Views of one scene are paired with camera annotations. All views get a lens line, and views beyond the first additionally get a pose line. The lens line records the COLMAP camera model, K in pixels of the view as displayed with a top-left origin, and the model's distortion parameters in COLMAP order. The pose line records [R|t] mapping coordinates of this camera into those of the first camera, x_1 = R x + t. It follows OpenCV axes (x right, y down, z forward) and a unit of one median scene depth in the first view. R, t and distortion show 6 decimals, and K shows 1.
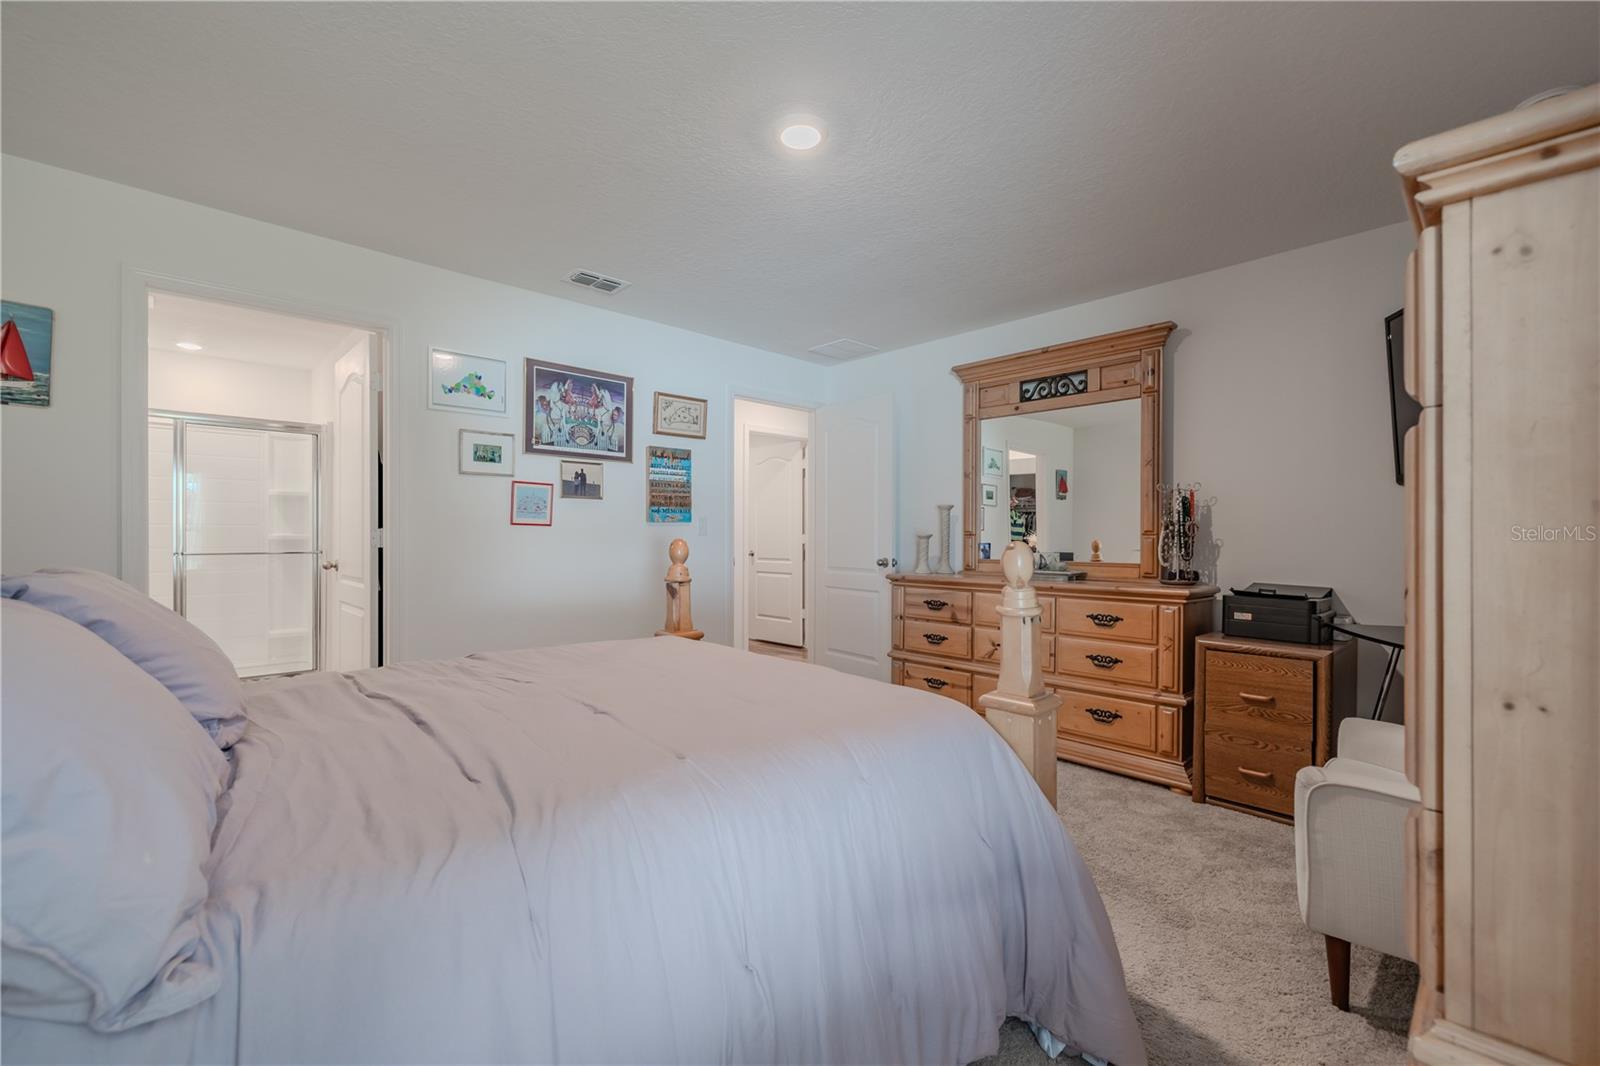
lens RADIAL K [[688.8, 0, 780.3], [0, 688.8, 534.3], [0, 0, 1]] dist [0.001741, 0.000311]
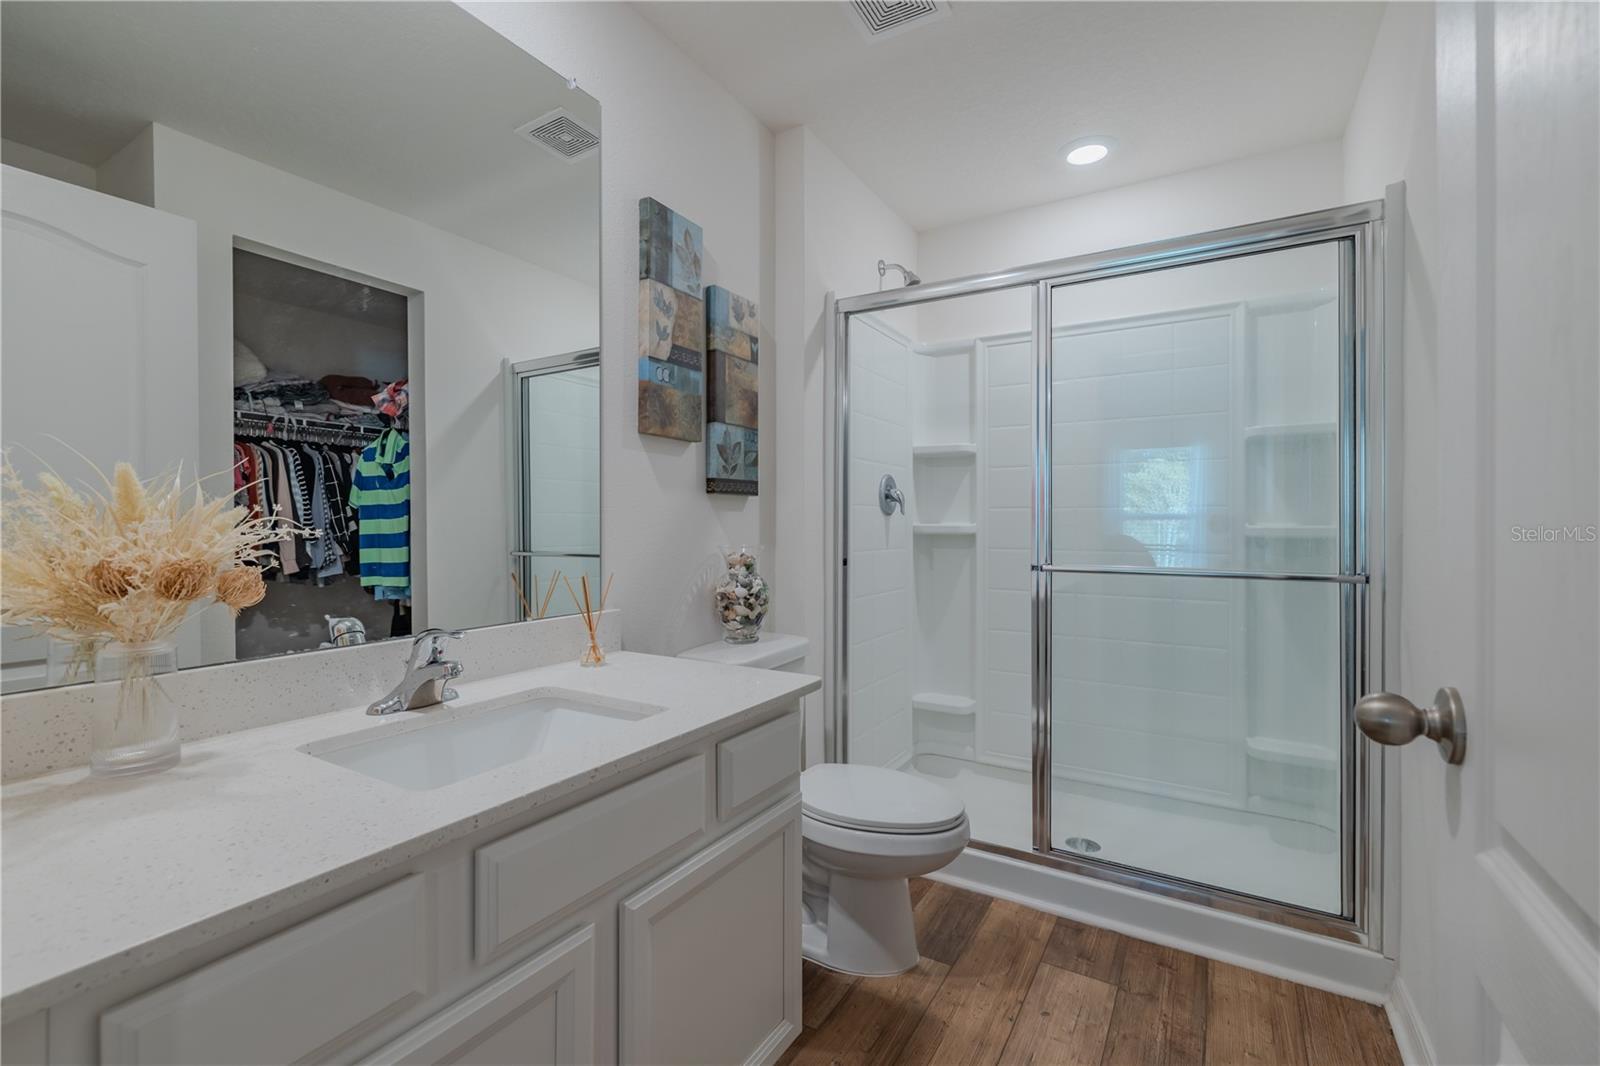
lens RADIAL K [[688.8, 0, 780.3], [0, 688.8, 534.3], [0, 0, 1]] dist [0.001741, 0.000311]
pose [[0.266387, 0.005893, -0.963848, -0.415160], [0.004447, 0.999963, 0.007342, -0.000677], [0.963856, -0.006242, 0.266351, 0.630993]]
